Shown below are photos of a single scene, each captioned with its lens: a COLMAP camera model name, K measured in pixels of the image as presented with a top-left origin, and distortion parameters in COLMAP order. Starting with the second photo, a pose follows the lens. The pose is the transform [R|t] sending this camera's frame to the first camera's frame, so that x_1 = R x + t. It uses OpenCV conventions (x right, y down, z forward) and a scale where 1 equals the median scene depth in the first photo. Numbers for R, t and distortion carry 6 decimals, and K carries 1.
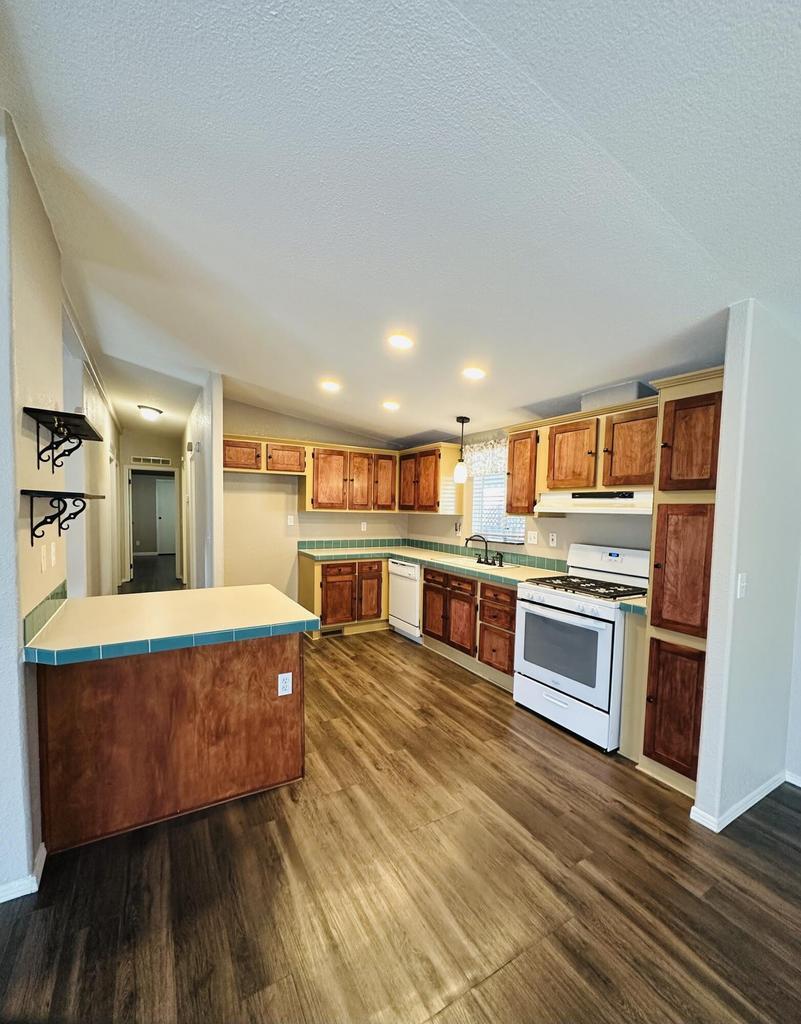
lens RADIAL K [[422.8, 0, 399.6], [0, 422.8, 531.3], [0, 0, 1]] dist [0.001682, 0.000009]
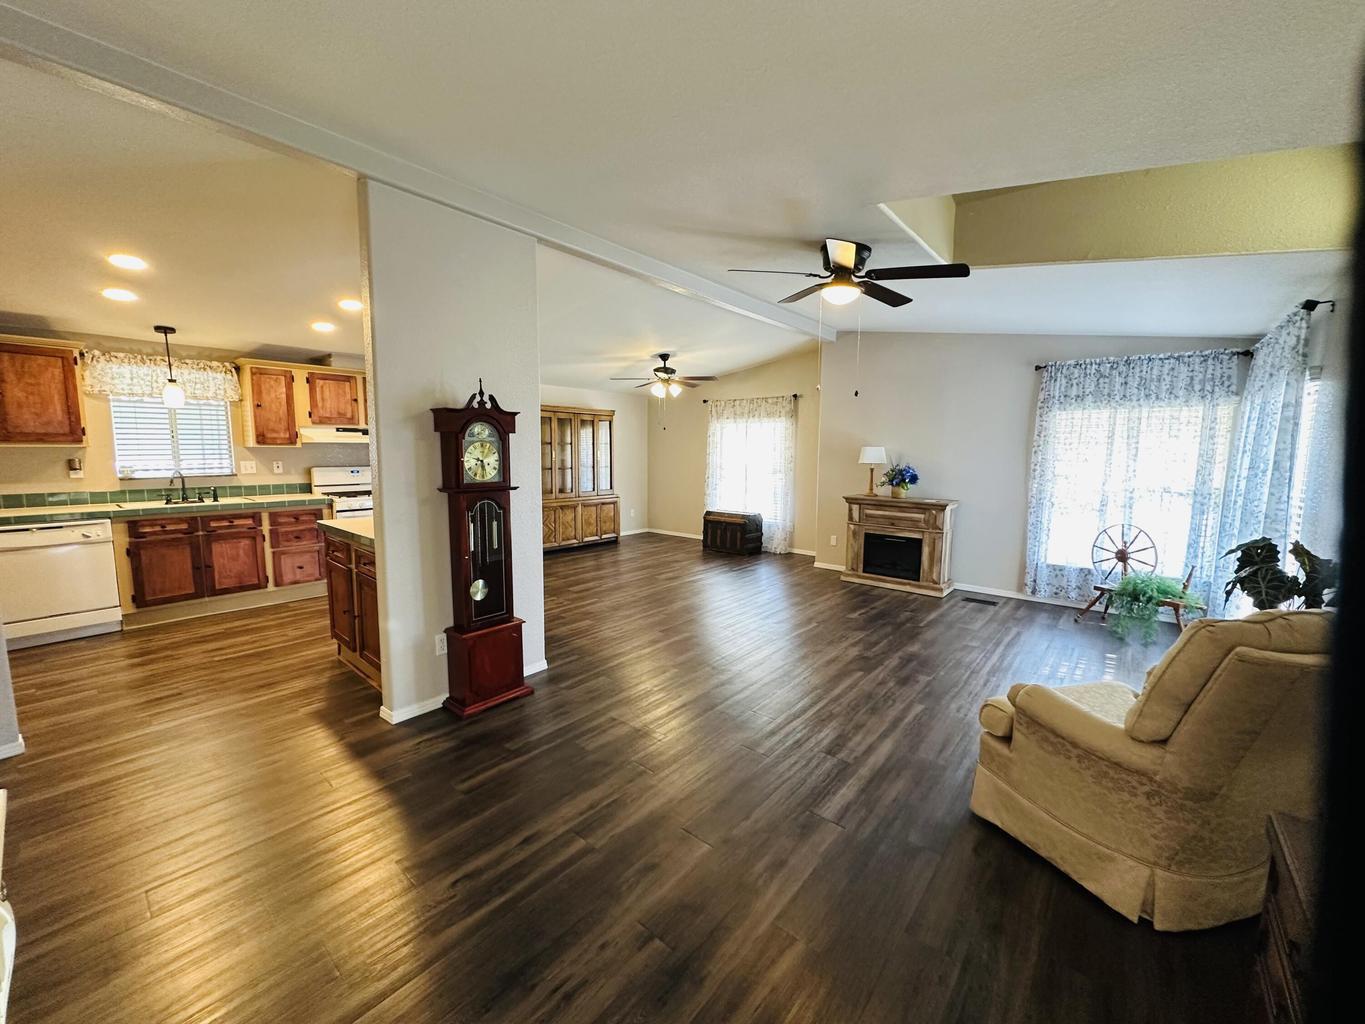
lens RADIAL K [[547.5, 0, 683.2], [0, 547.5, 508.4], [0, 0, 1]] dist [-0.002496, 0.000266]
pose [[-0.332905, -0.126344, 0.934458, -1.408855], [0.037195, 0.988452, 0.146896, -0.046389], [-0.942226, 0.083660, -0.324361, 0.490162]]
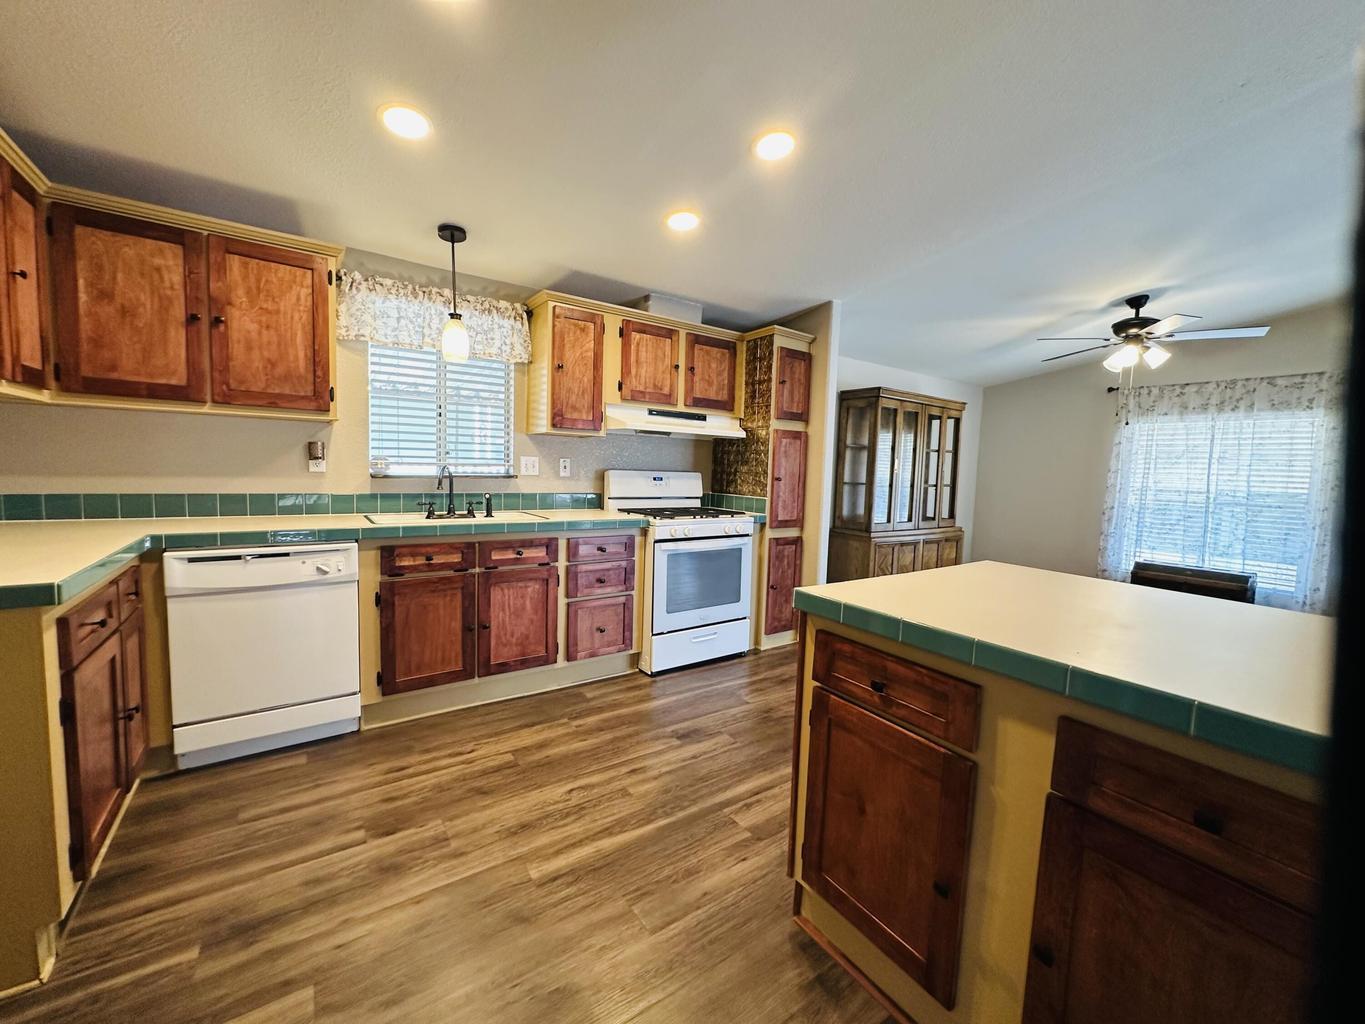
lens RADIAL K [[547.5, 0, 680.9], [0, 547.5, 507.5], [0, 0, 1]] dist [-0.002496, 0.000266]
pose [[-0.081900, -0.095961, 0.992010, -0.628912], [0.020277, 0.994987, 0.097923, 0.000198], [-0.996434, 0.028135, -0.079544, 0.912960]]
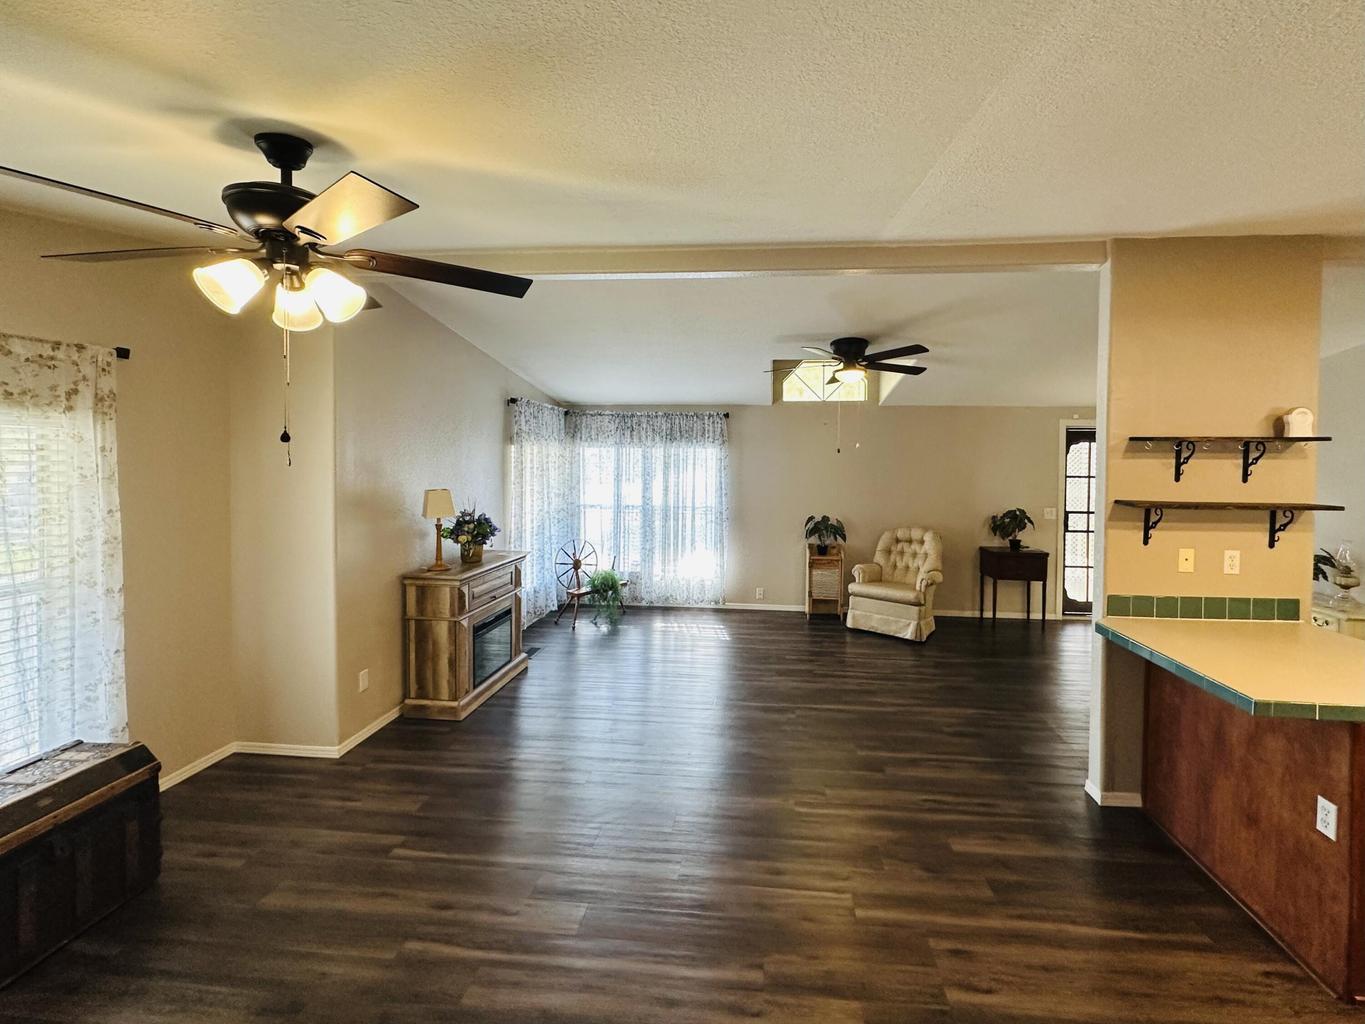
lens RADIAL K [[613.3, 0, 706.4], [0, 613.3, 479.4], [0, 0, 1]] dist [-0.002049, -0.000219]
pose [[-0.587450, 0.000509, -0.809260, 0.614624], [-0.066514, 0.996586, 0.048910, -0.073821], [0.806522, 0.082559, -0.585411, 0.461890]]
